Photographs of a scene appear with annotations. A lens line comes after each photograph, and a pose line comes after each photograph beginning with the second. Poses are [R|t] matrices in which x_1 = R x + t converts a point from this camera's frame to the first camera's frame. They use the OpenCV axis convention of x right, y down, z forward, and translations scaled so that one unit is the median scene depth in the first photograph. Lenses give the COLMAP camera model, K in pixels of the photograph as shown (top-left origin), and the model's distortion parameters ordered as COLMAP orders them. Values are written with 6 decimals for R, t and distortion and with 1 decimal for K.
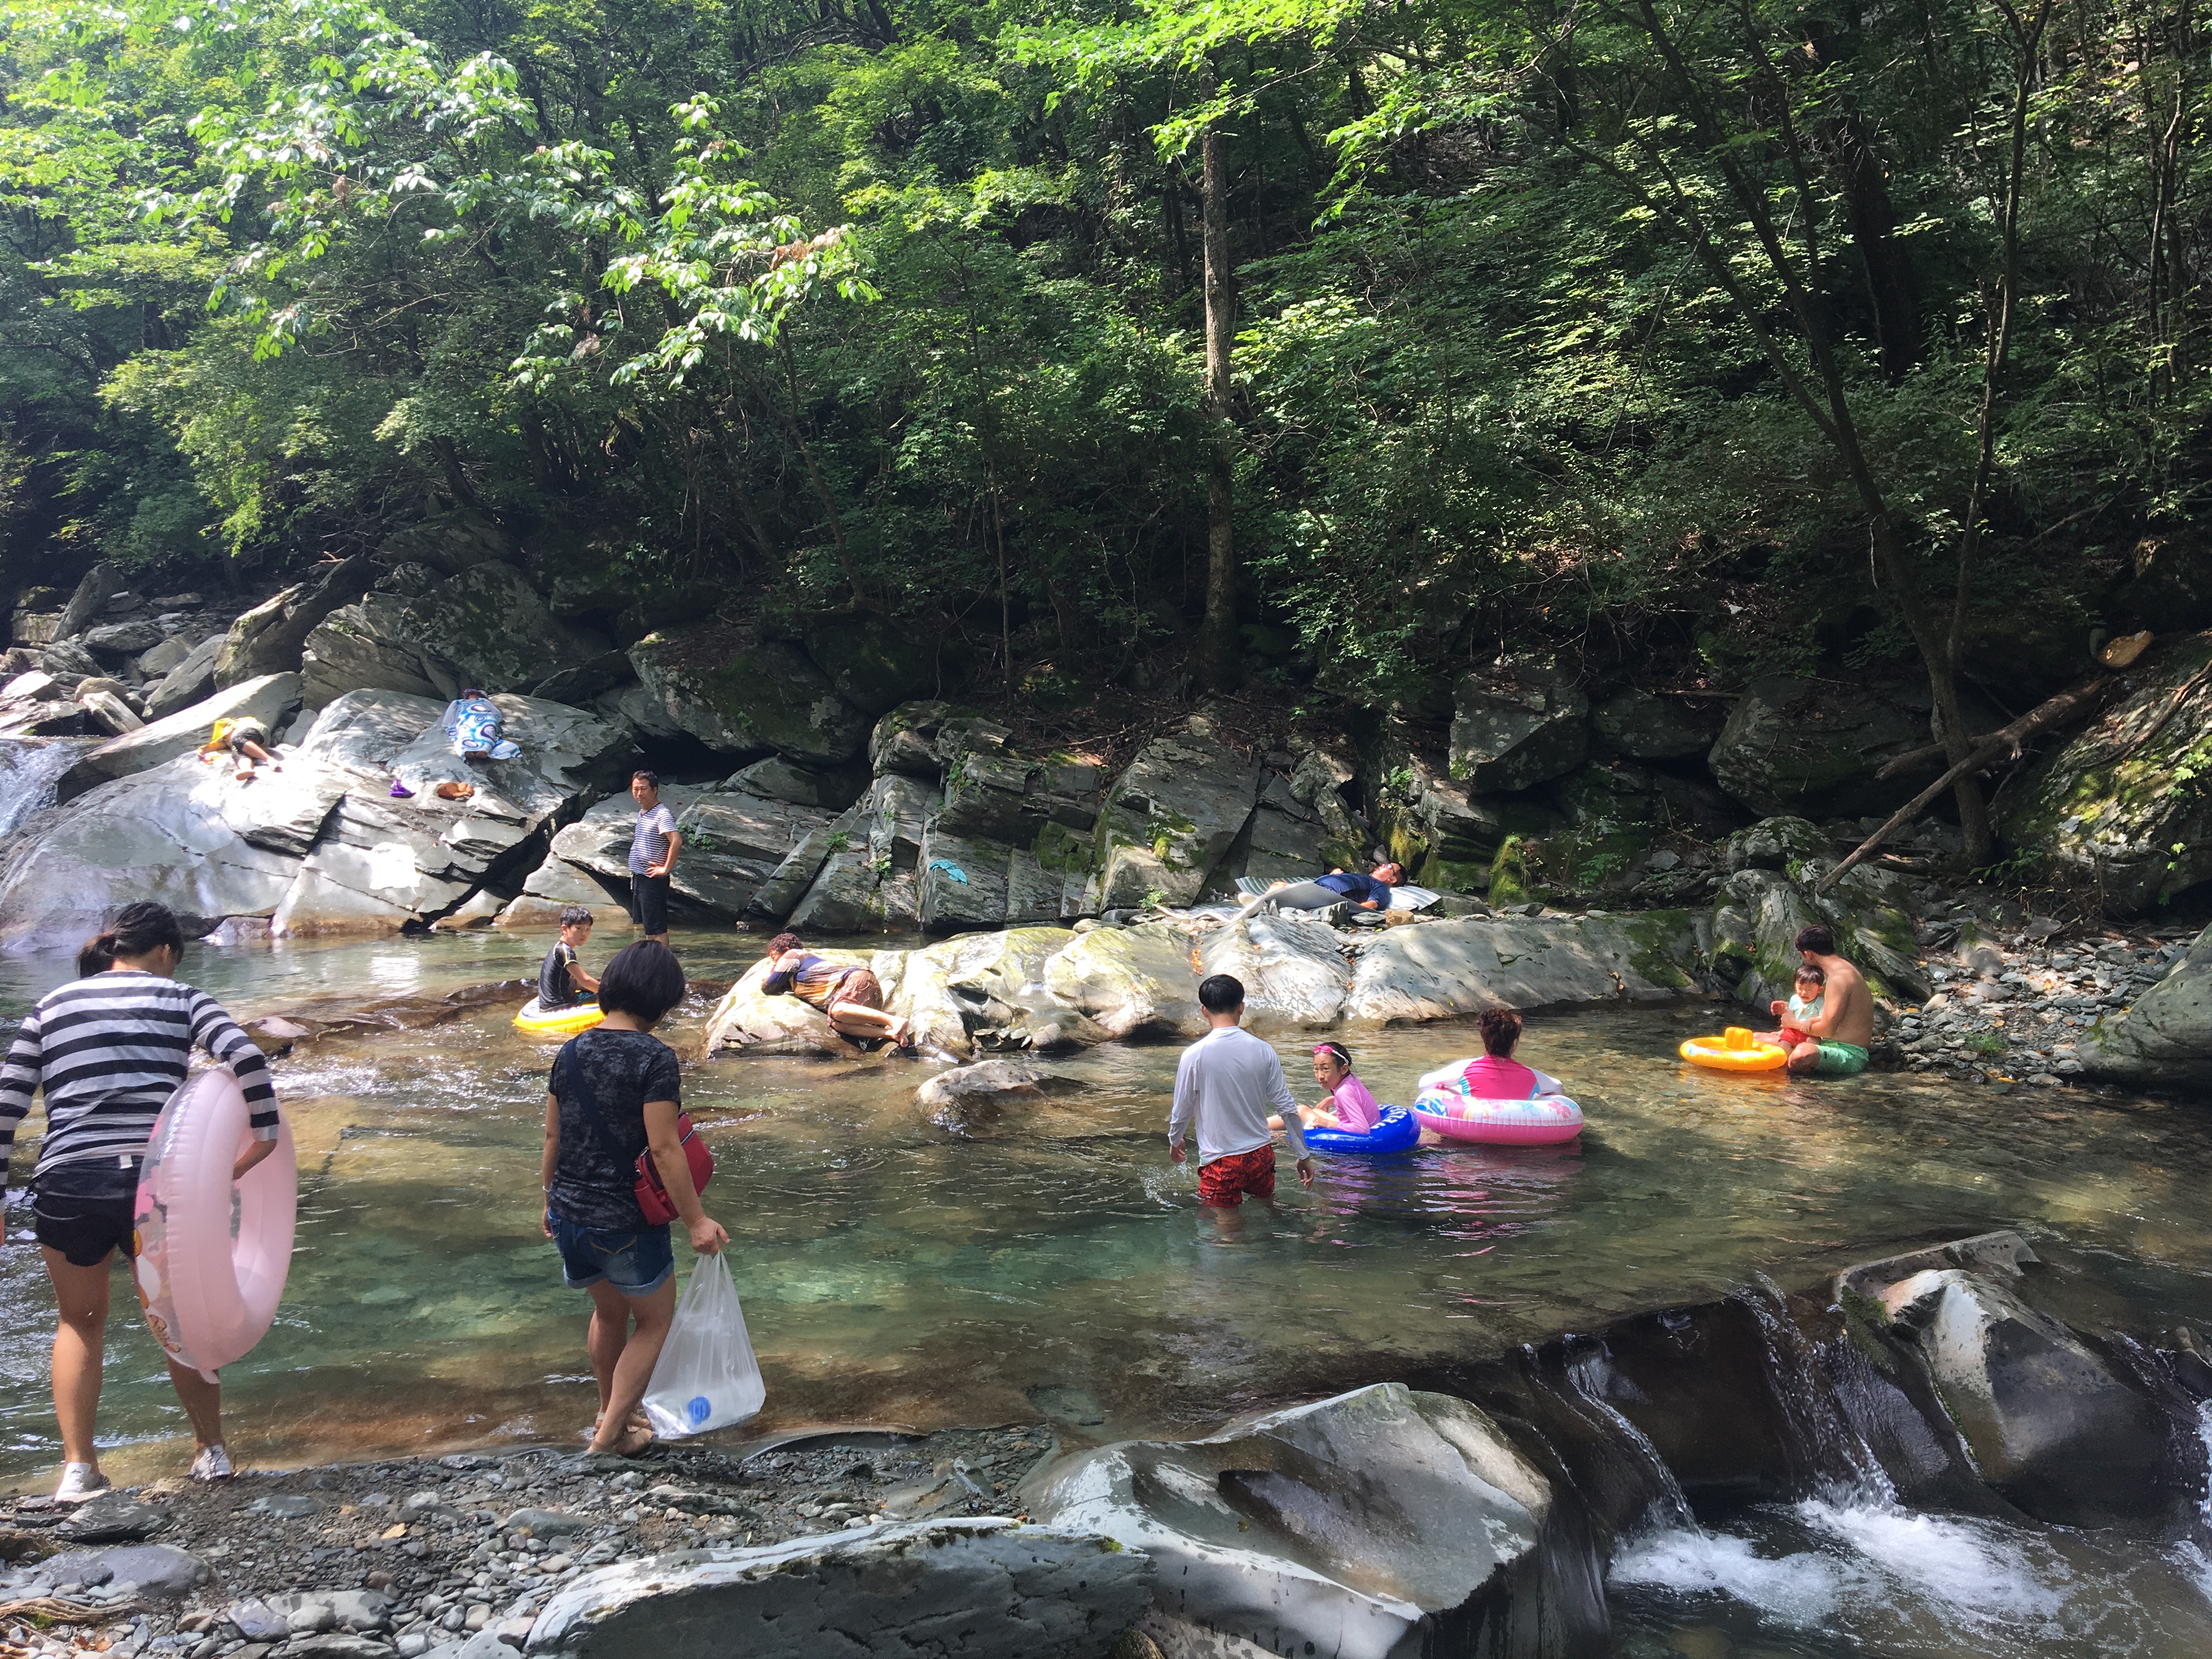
lens RADIAL K [[1857.6, 0, 1106.0], [0, 1857.6, 829.5], [0, 0, 1]] dist [0.112888, -0.192417]
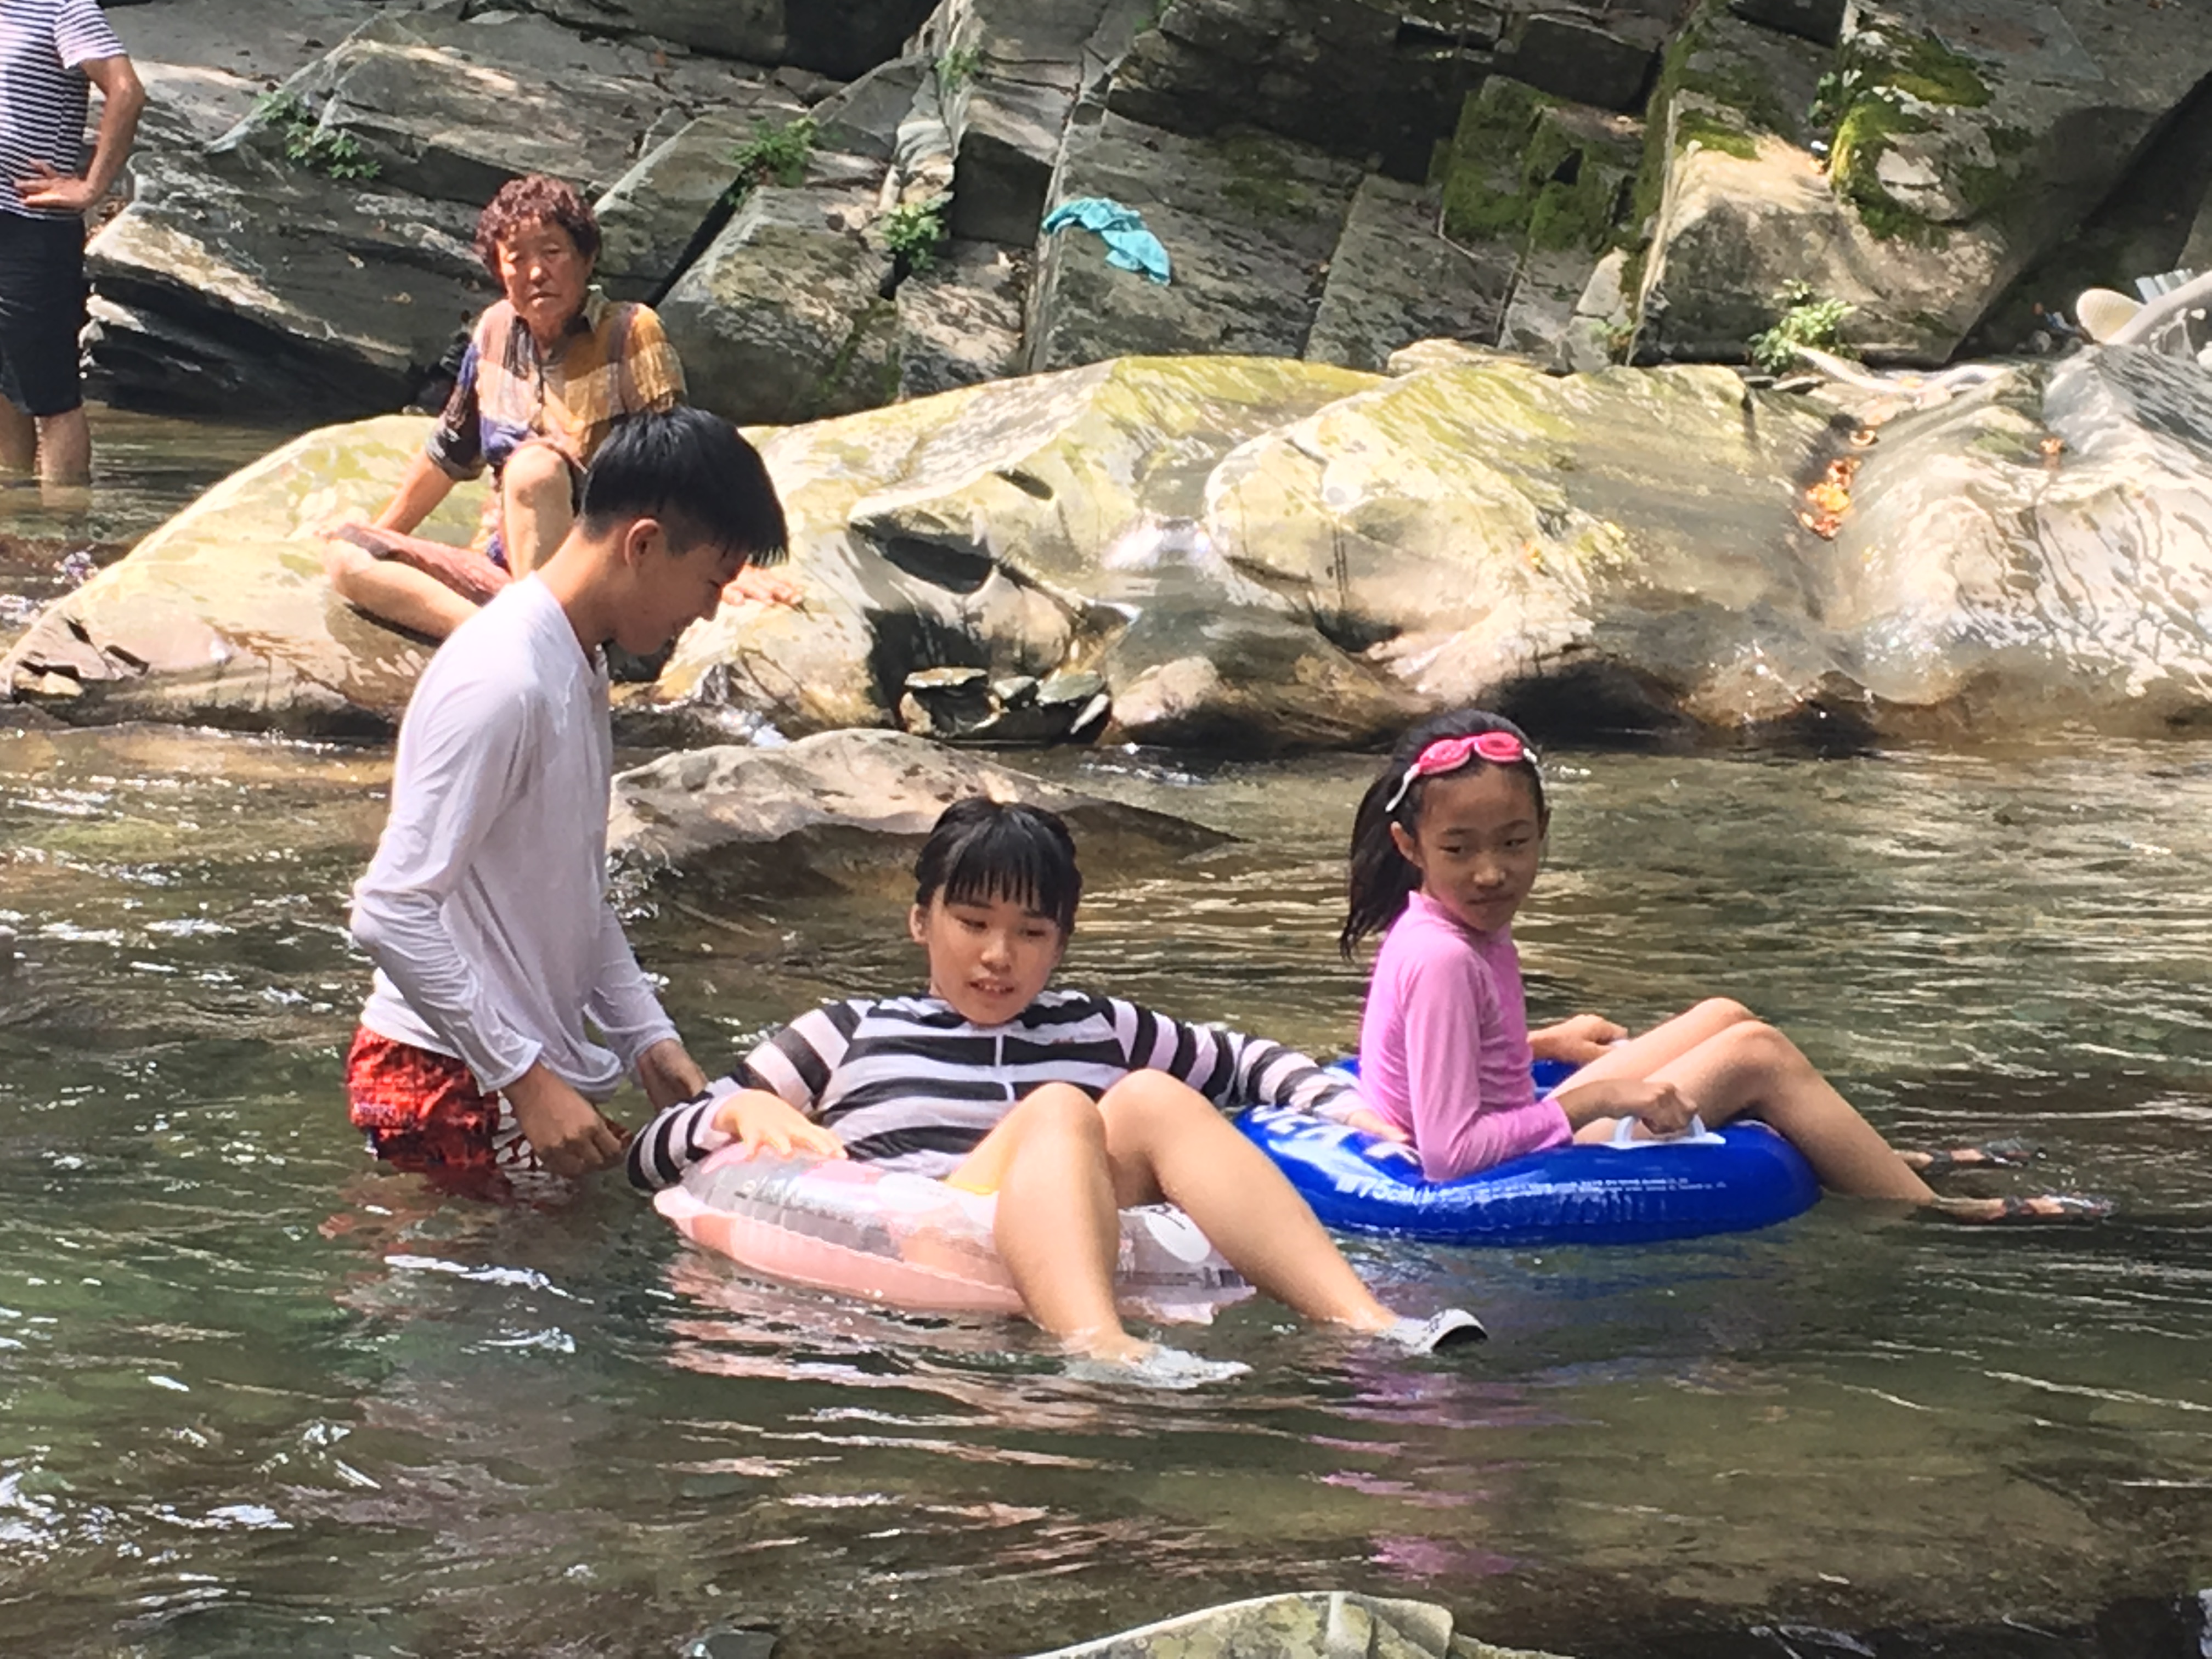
lens RADIAL K [[6166.8, 0, 1106.0], [0, 6166.8, 829.5], [0, 0, 1]] dist [0.060904, 0.527366]
pose [[0.982713, 0.026427, -0.183239, 0.093104], [-0.013750, 0.997444, 0.070110, 0.047926], [0.184623, -0.066378, 0.980565, 0.068475]]
